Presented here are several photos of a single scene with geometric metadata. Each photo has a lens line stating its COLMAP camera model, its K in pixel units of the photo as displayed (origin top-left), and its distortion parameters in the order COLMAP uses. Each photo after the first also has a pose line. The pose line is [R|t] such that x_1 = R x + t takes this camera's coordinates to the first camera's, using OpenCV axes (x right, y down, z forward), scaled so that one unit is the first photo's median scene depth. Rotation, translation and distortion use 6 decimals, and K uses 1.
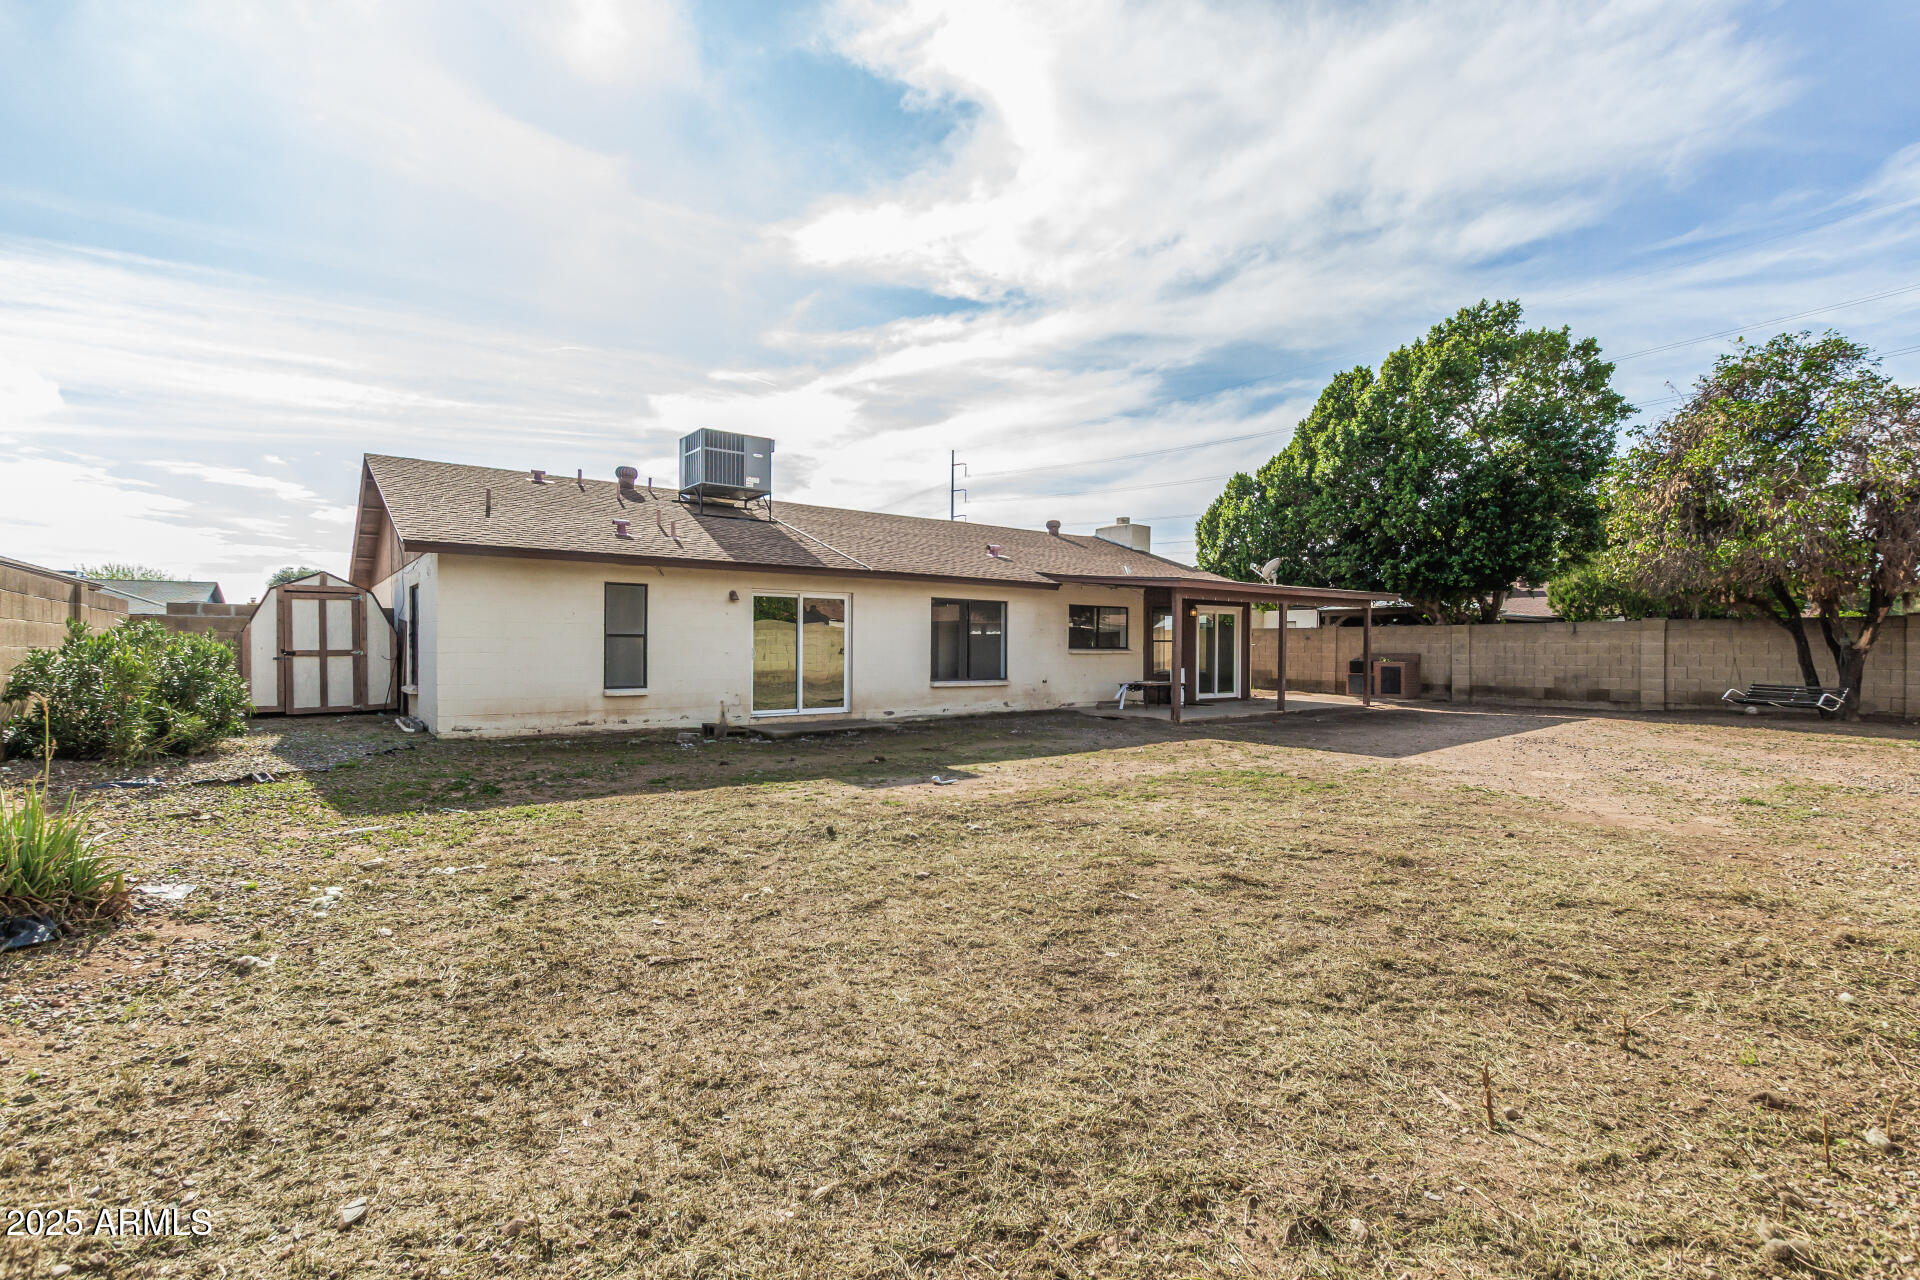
lens RADIAL K [[878.4, 0, 968.6], [0, 878.4, 643.0], [0, 0, 1]] dist [0.004830, -0.000178]
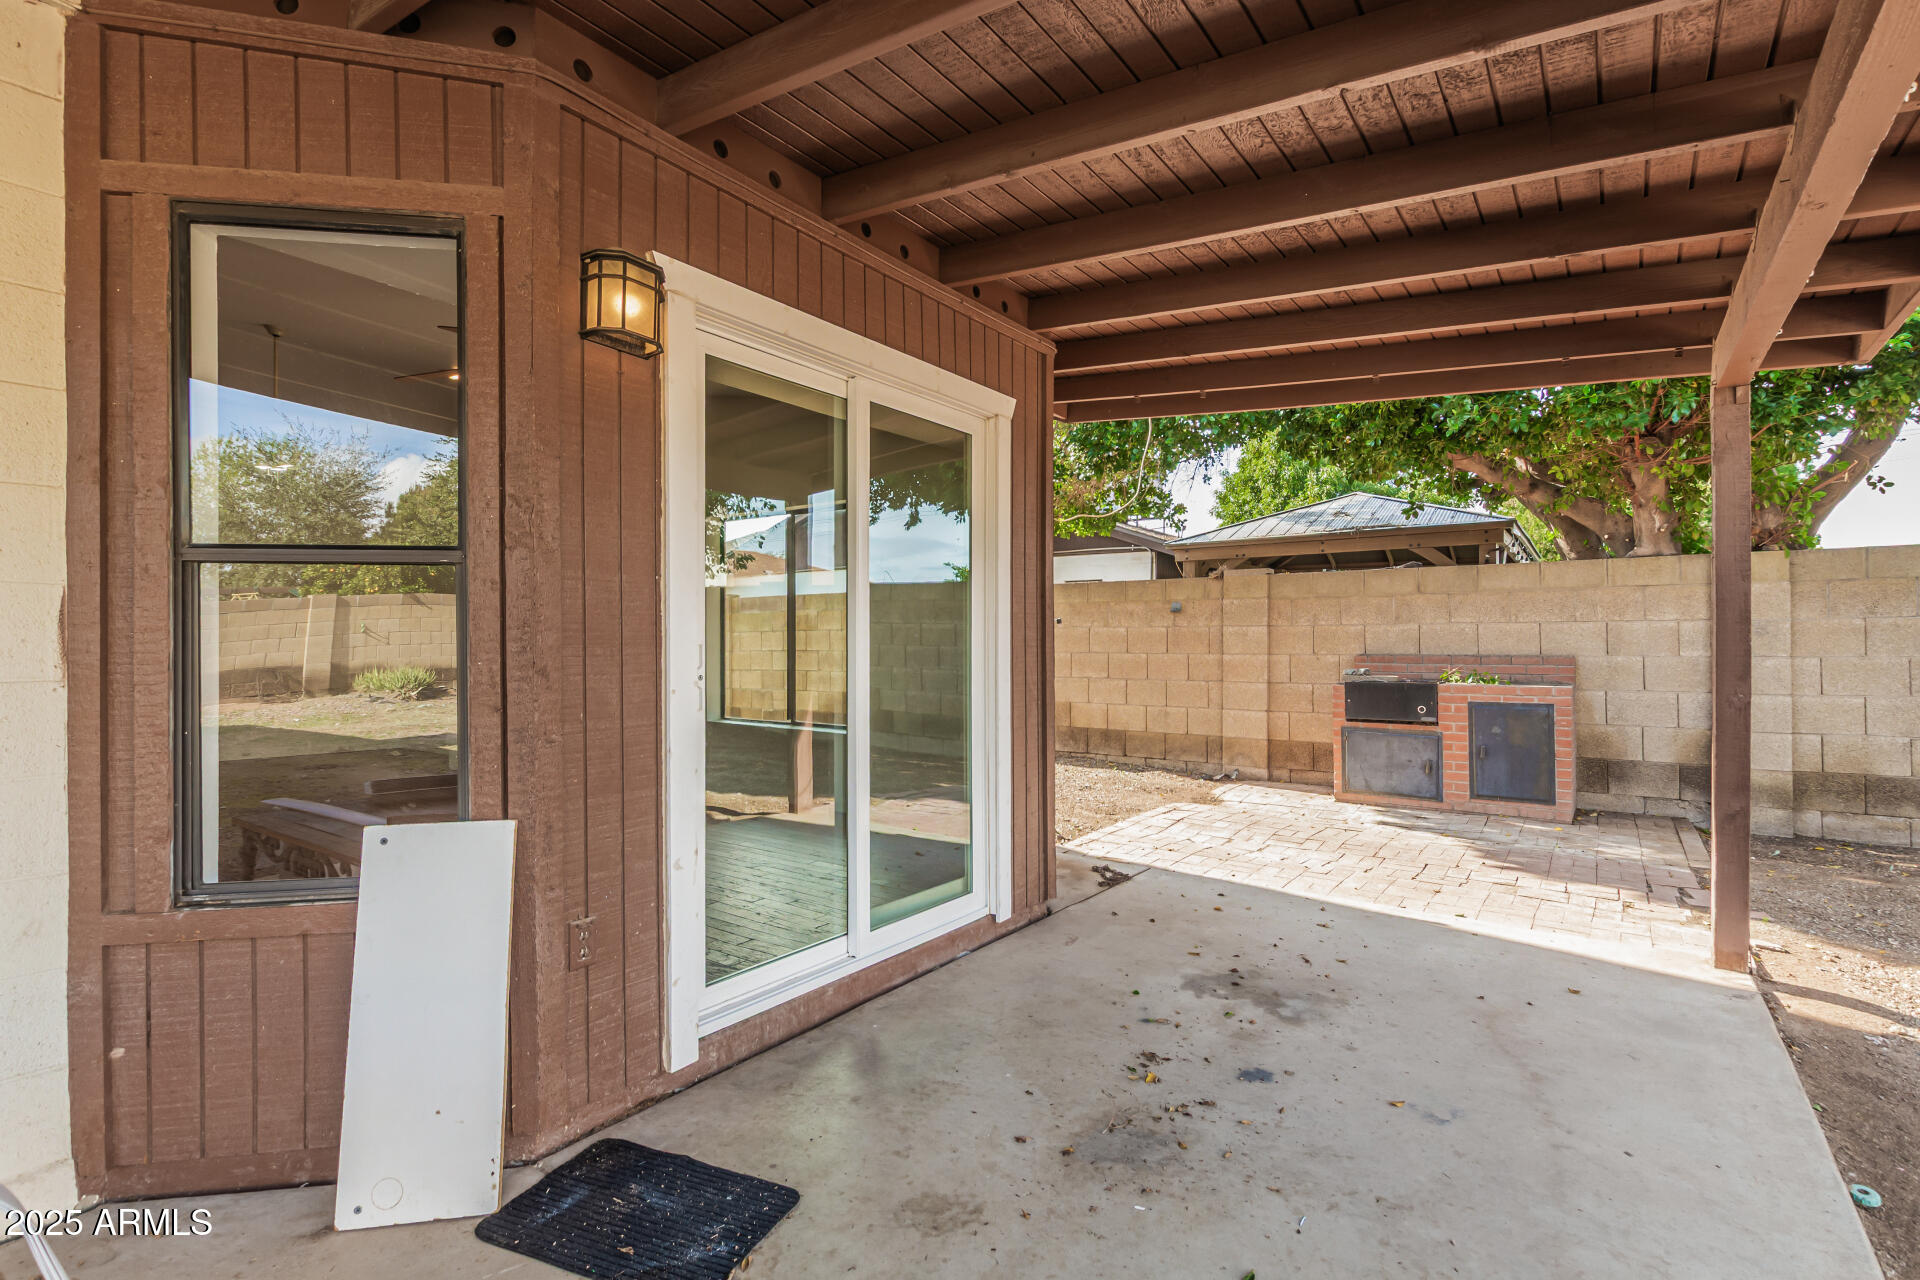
lens RADIAL K [[928.5, 0, 960.0], [0, 928.5, 640.0], [0, 0, 1]] dist [0.000114, -0.000206]
pose [[0.955842, -0.001605, 0.293877, 0.258670], [0.001987, 0.999998, -0.001003, 0.008042], [-0.293875, 0.001543, 0.955843, 0.866795]]
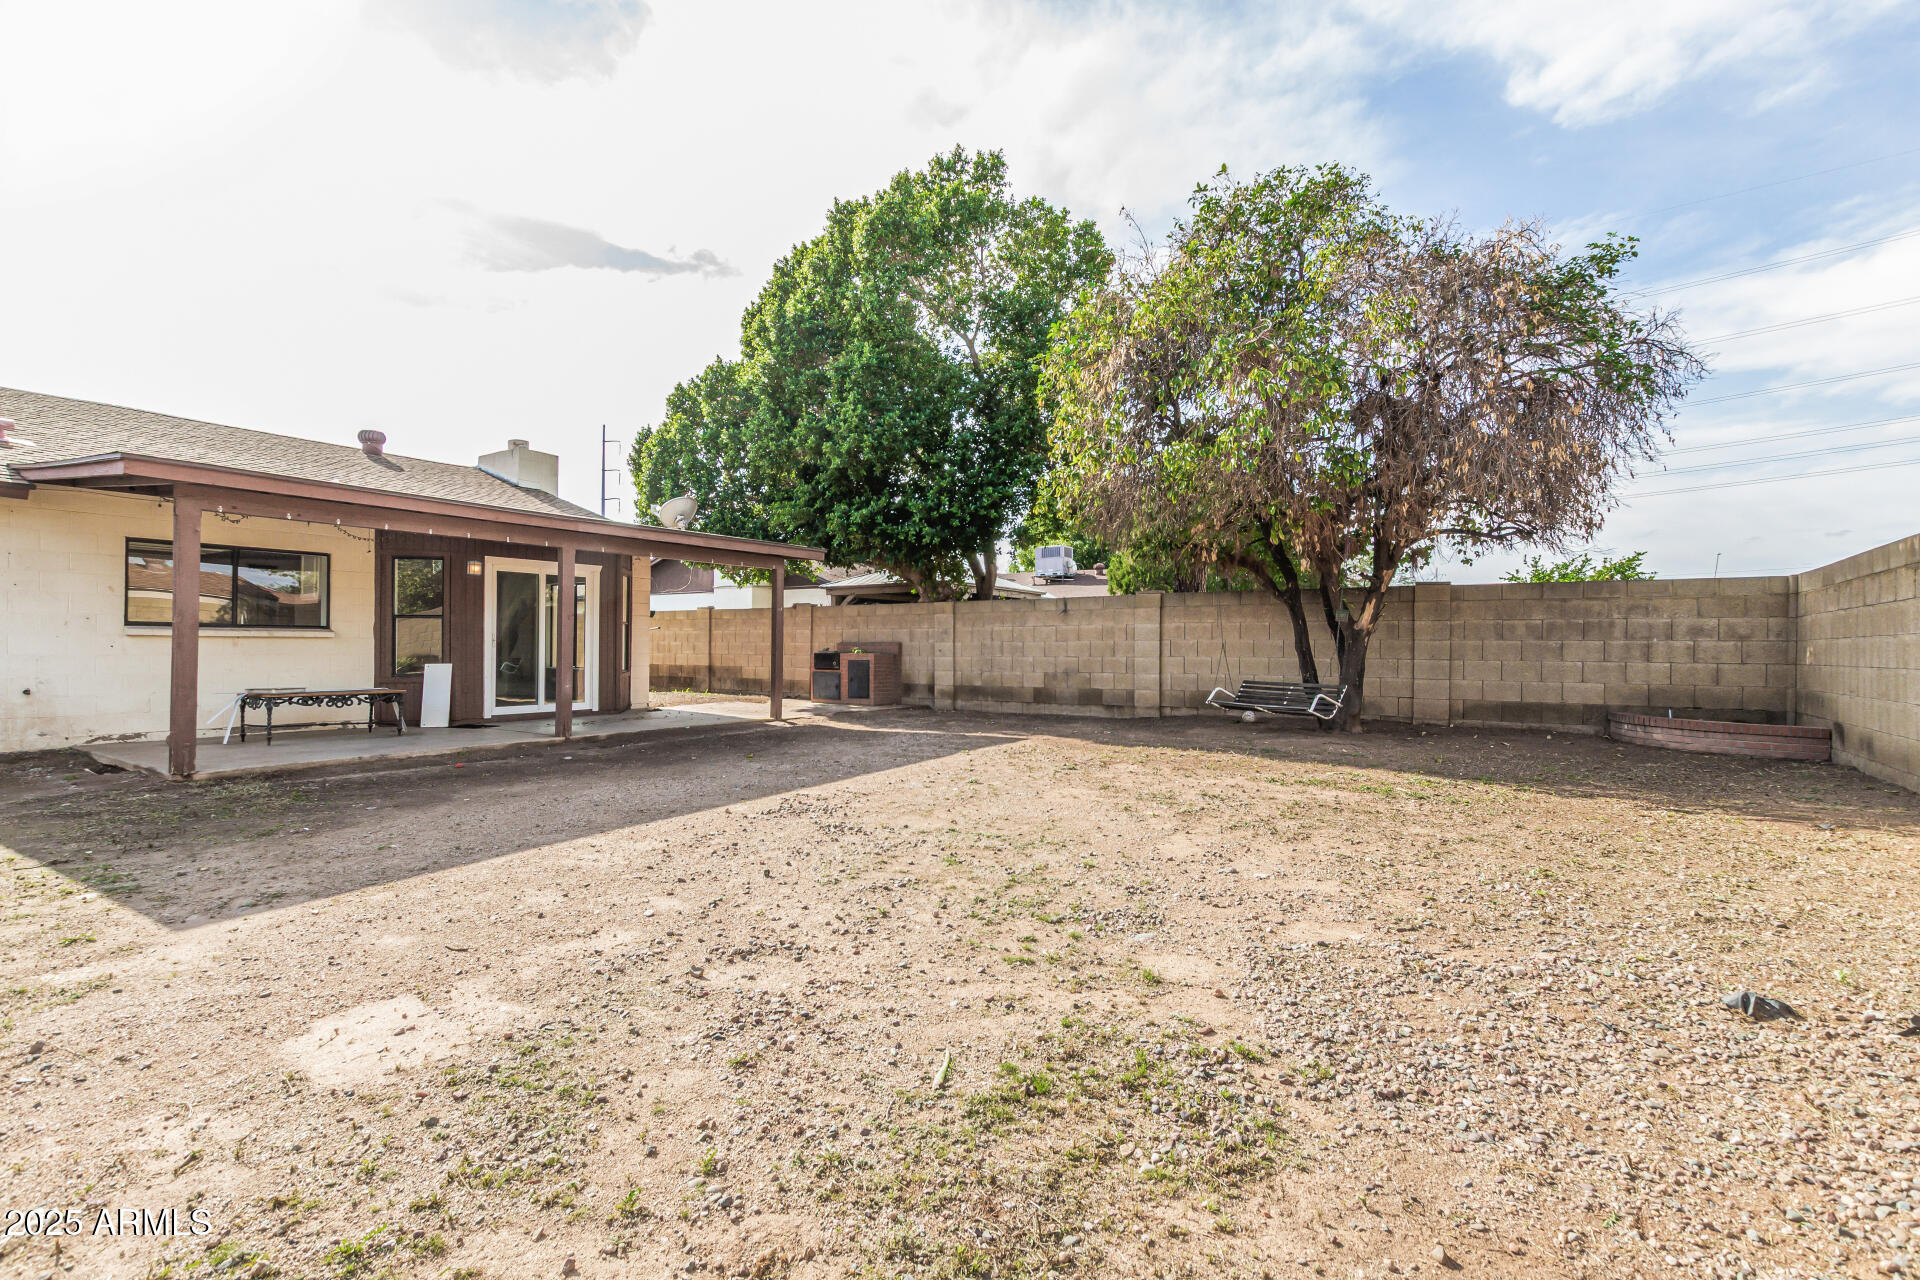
lens RADIAL K [[876.2, 0, 963.7], [0, 876.2, 641.9], [0, 0, 1]] dist [0.002222, 0.000006]
pose [[0.942729, 0.002923, 0.333546, 0.363436], [-0.002727, 0.999996, -0.001054, 0.014099], [-0.333548, 0.000084, 0.942733, 0.340508]]
